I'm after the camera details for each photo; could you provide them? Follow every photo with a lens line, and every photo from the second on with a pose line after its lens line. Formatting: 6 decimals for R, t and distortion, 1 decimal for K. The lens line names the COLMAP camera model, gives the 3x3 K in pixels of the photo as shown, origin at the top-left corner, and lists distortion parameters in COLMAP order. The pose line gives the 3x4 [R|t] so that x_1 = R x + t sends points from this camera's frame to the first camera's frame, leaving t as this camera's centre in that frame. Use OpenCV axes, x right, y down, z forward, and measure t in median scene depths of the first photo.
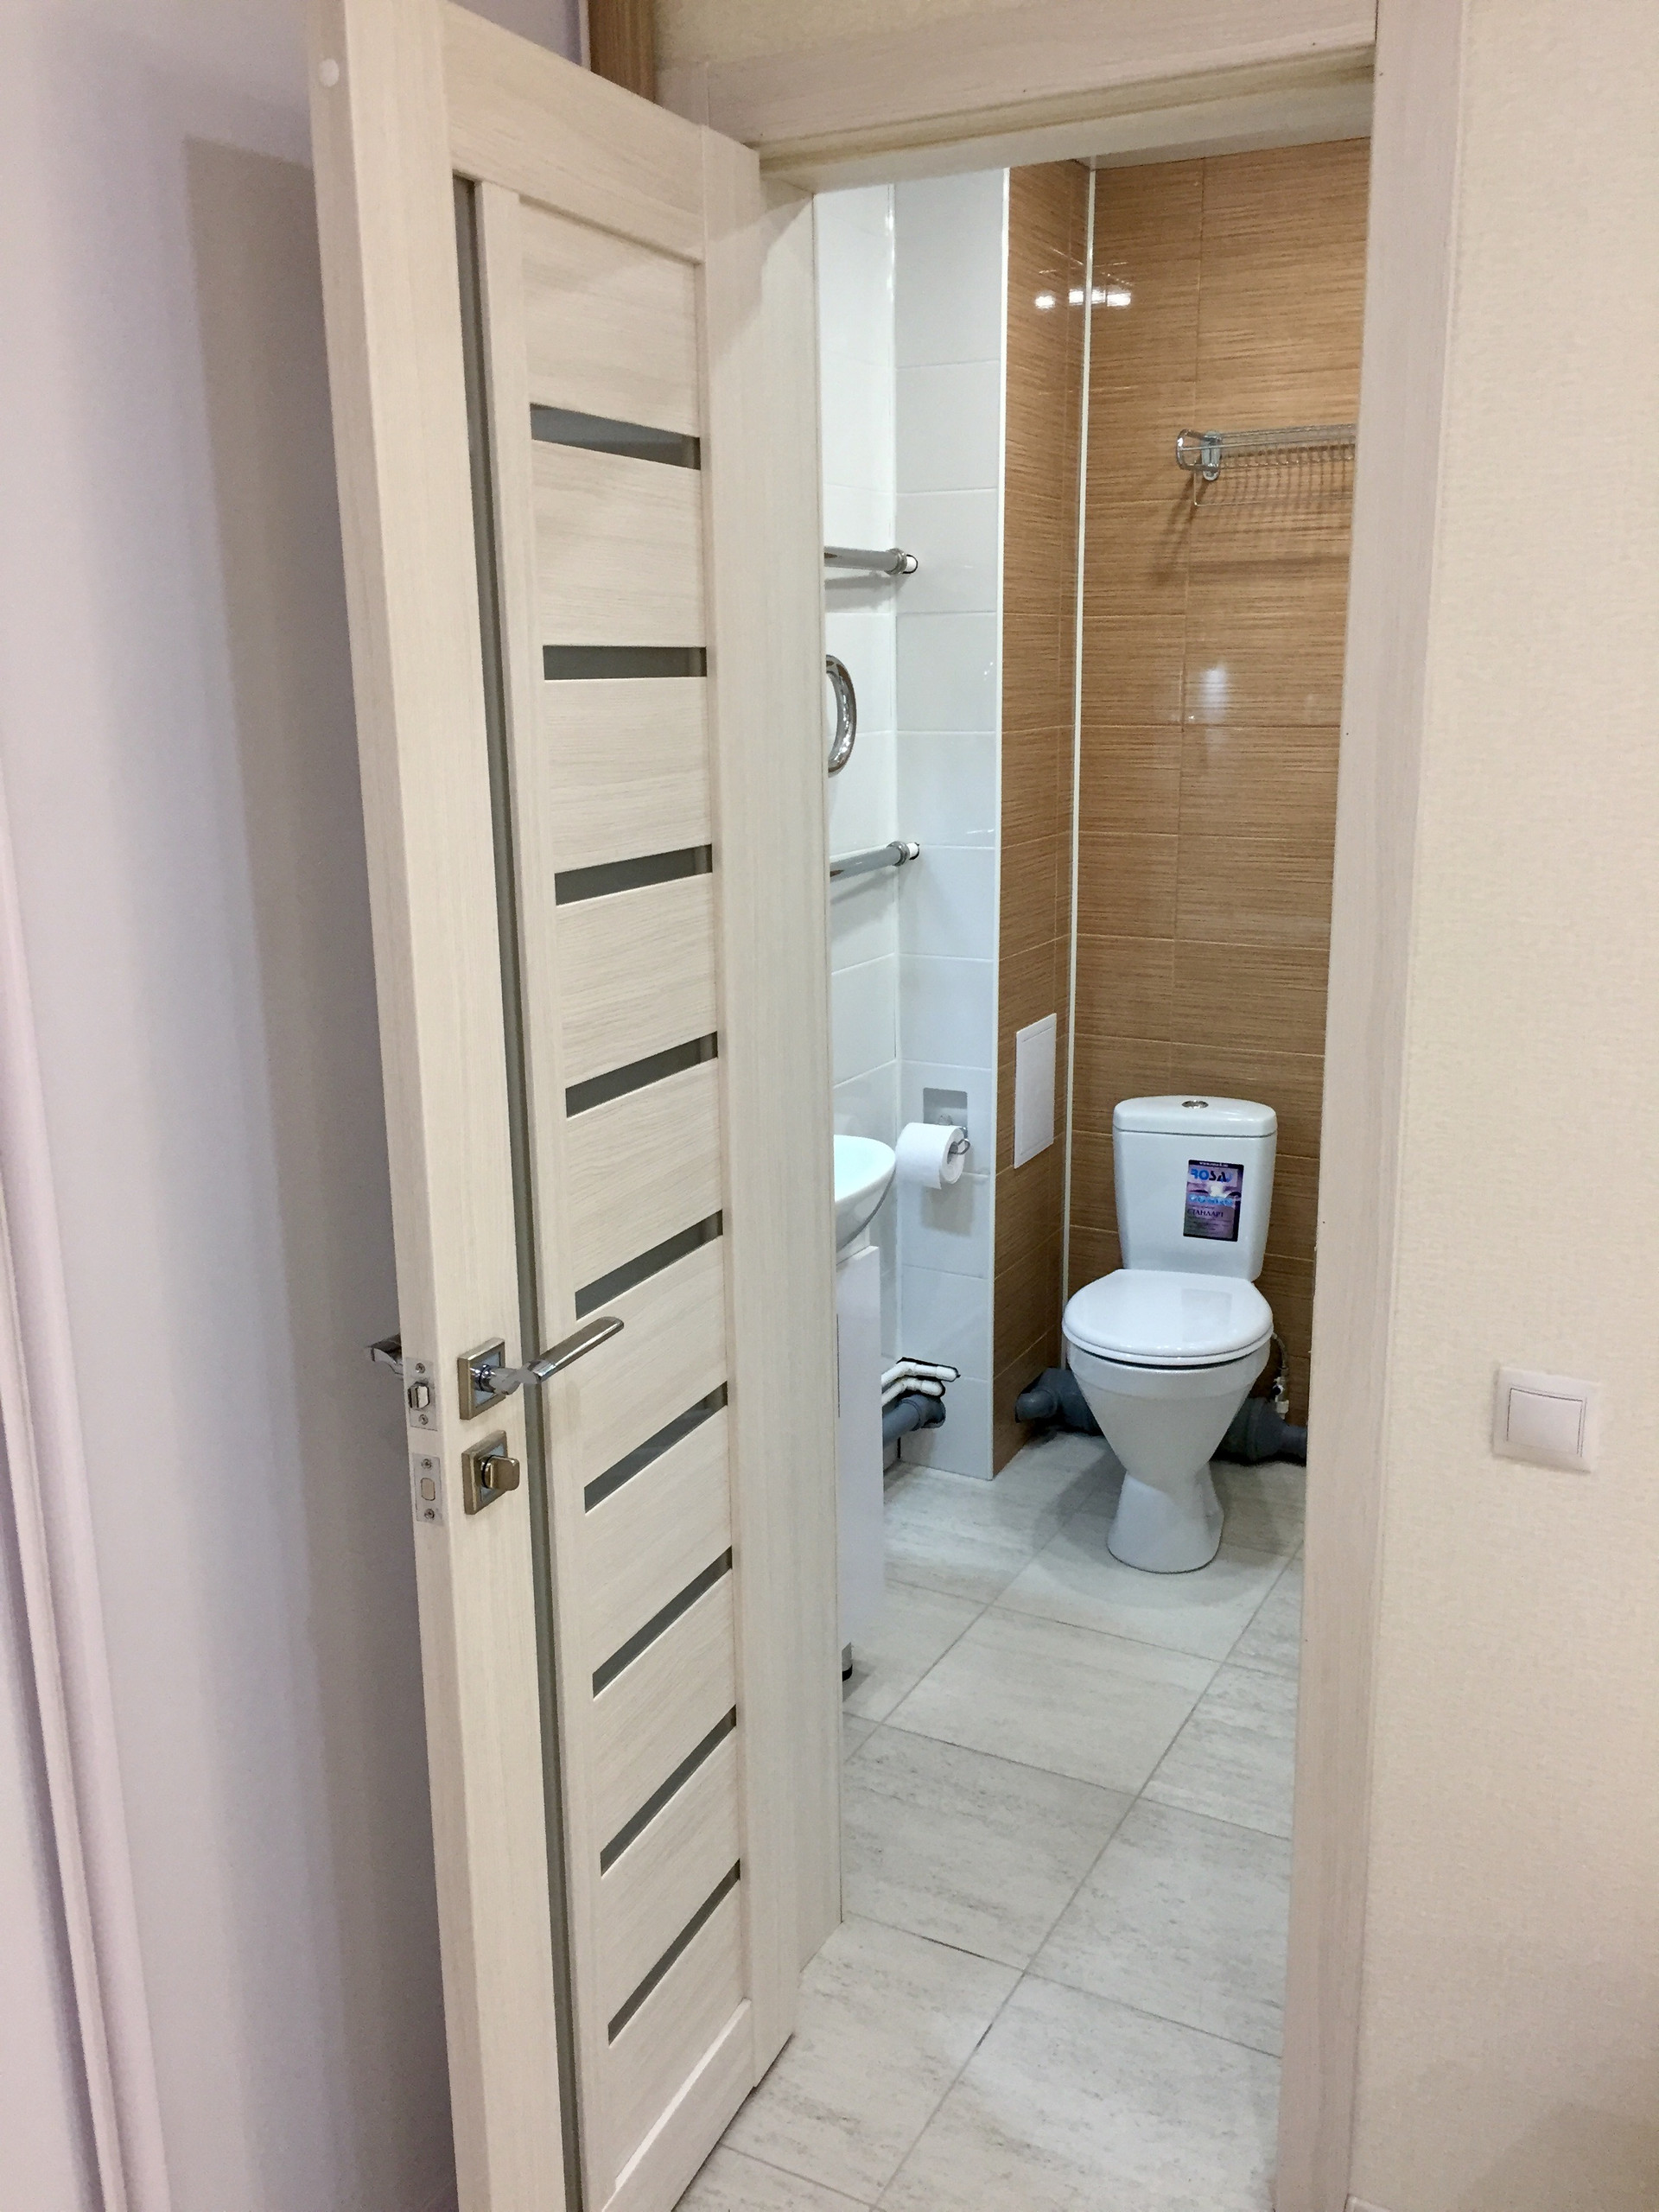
lens RADIAL K [[1905.9, 0, 829.5], [0, 1905.9, 1106.0], [0, 0, 1]] dist [0.090132, -0.129249]
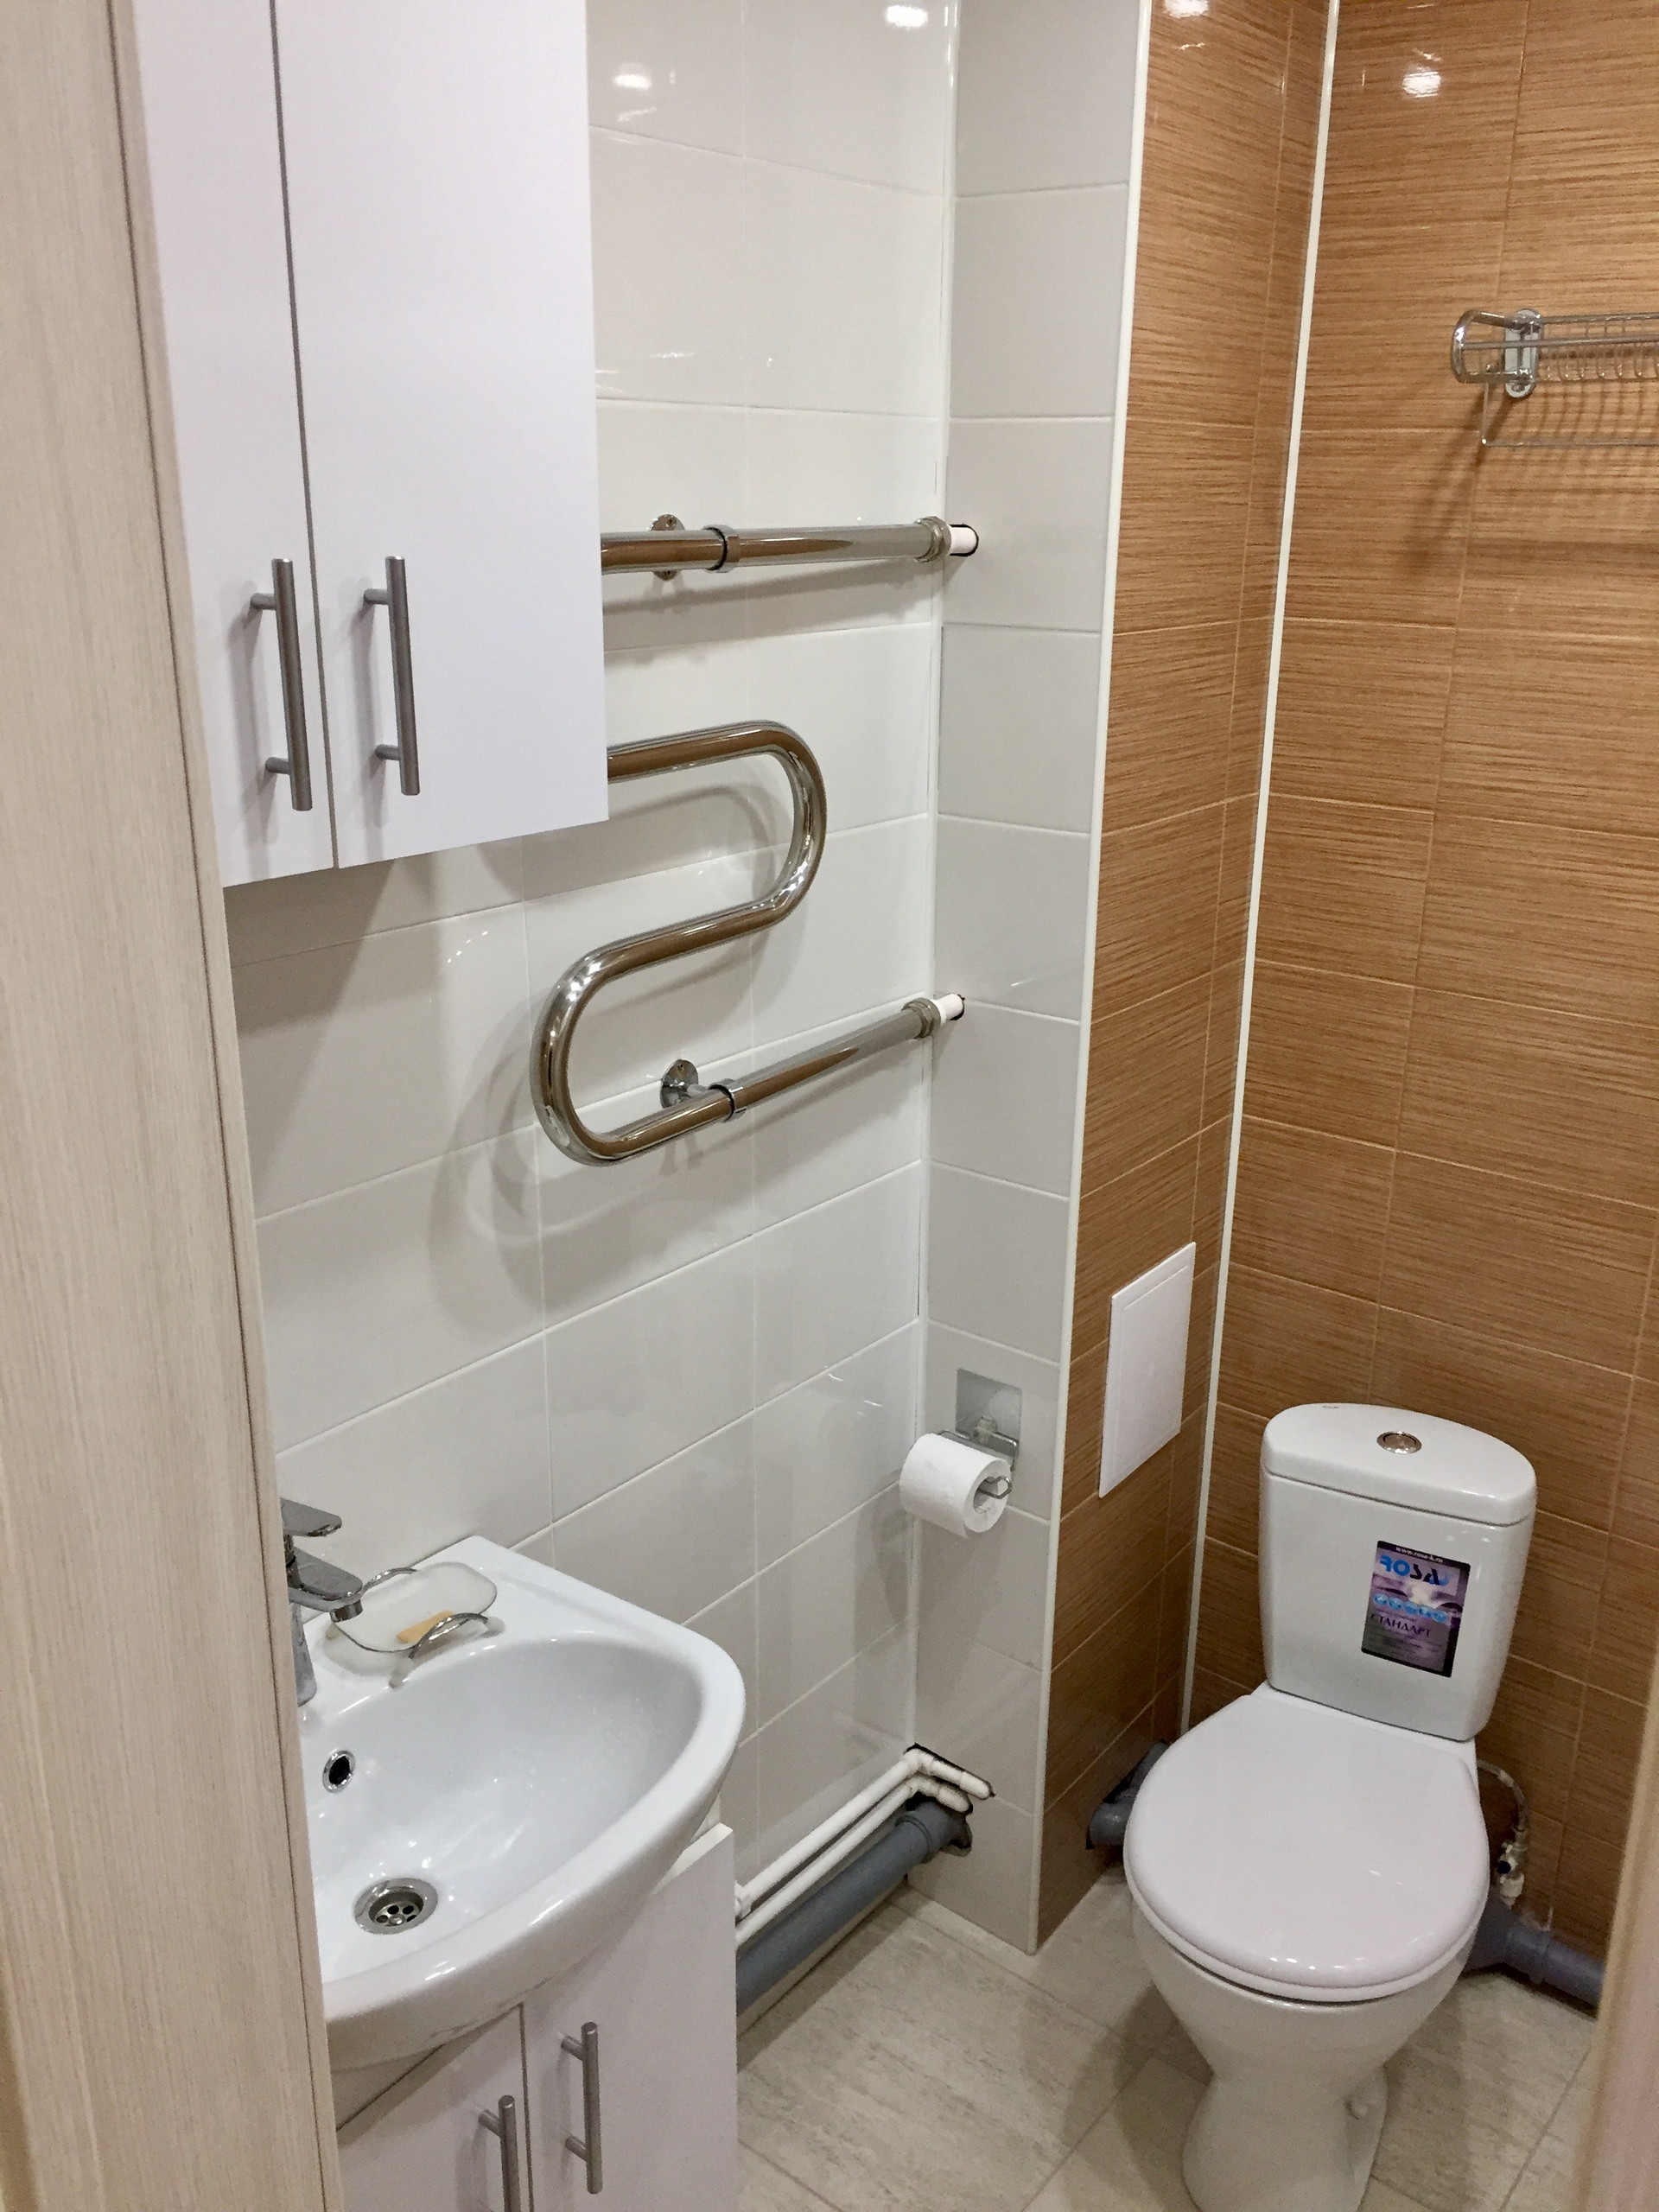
lens RADIAL K [[1905.9, 0, 829.5], [0, 1905.9, 1106.0], [0, 0, 1]] dist [0.090132, -0.129249]
pose [[0.984697, 0.076661, -0.156506, 0.101445], [-0.063775, 0.994272, 0.085766, -0.150183], [0.162184, -0.074473, 0.983946, 0.380791]]
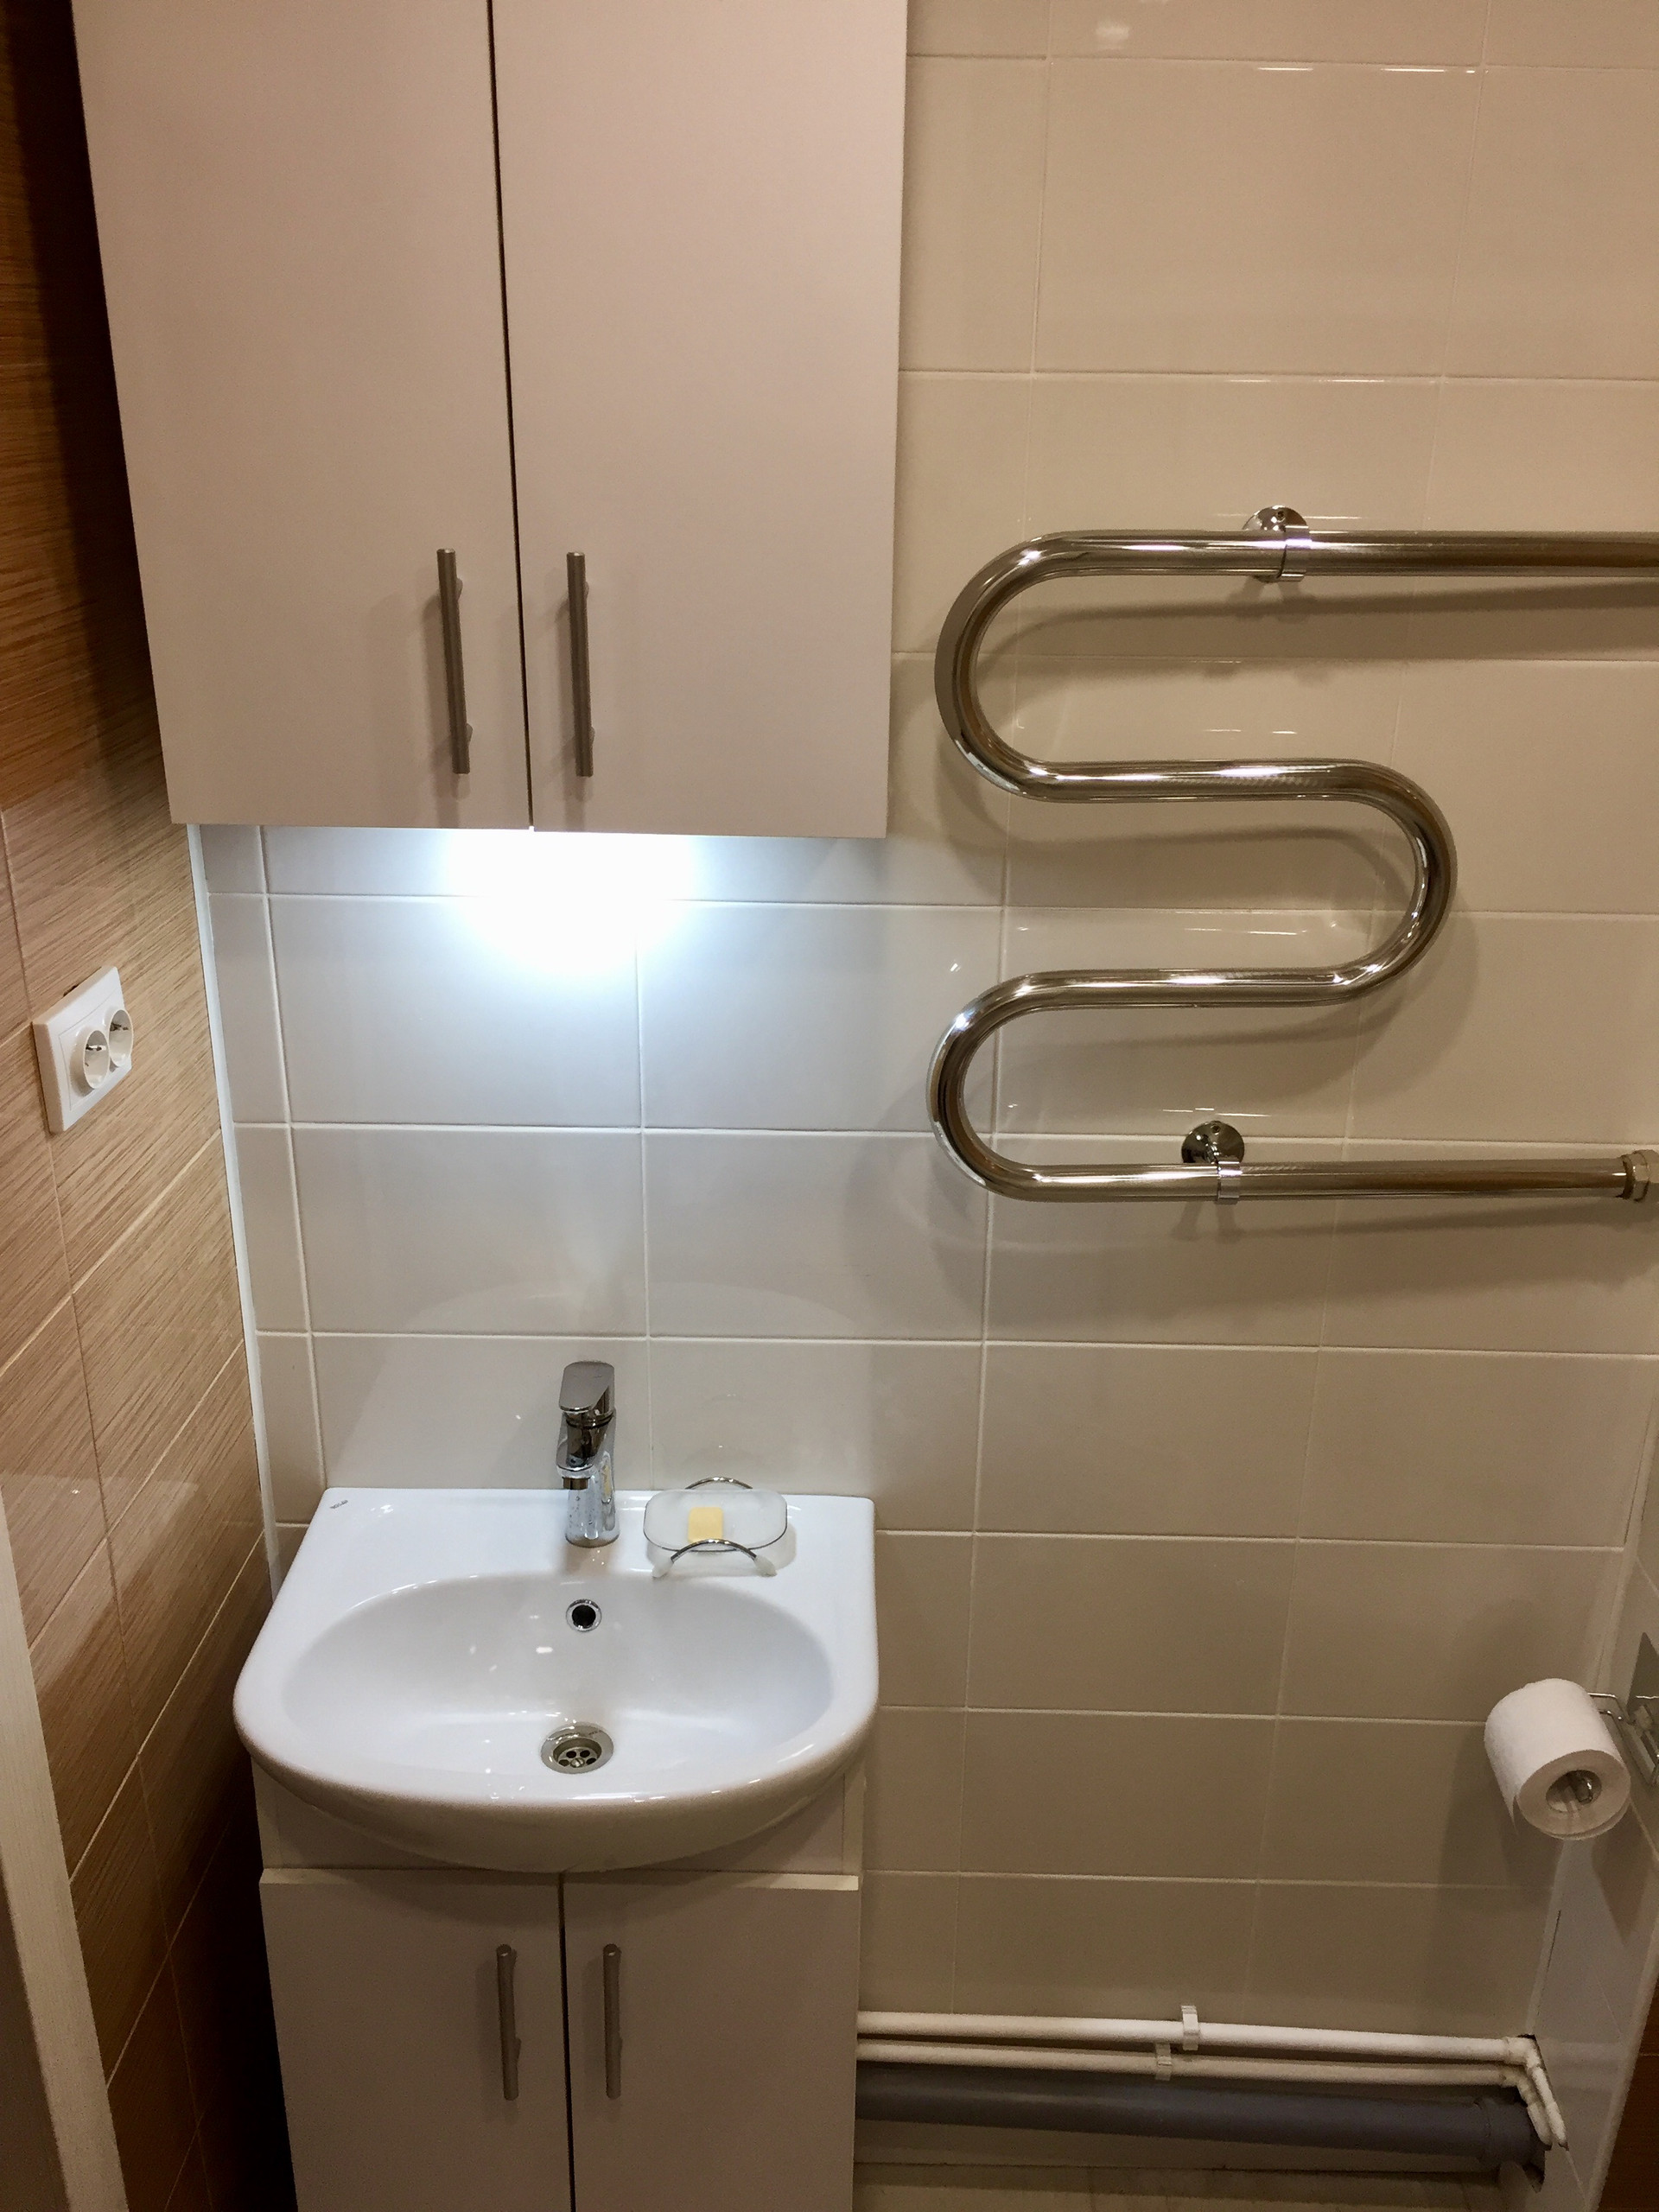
lens RADIAL K [[1905.9, 0, 829.5], [0, 1905.9, 1106.0], [0, 0, 1]] dist [0.090132, -0.129249]
pose [[0.462704, 0.351217, -0.813973, 0.312634], [-0.230593, 0.934251, 0.272035, -0.223763], [0.855998, 0.061825, 0.513270, 0.570222]]
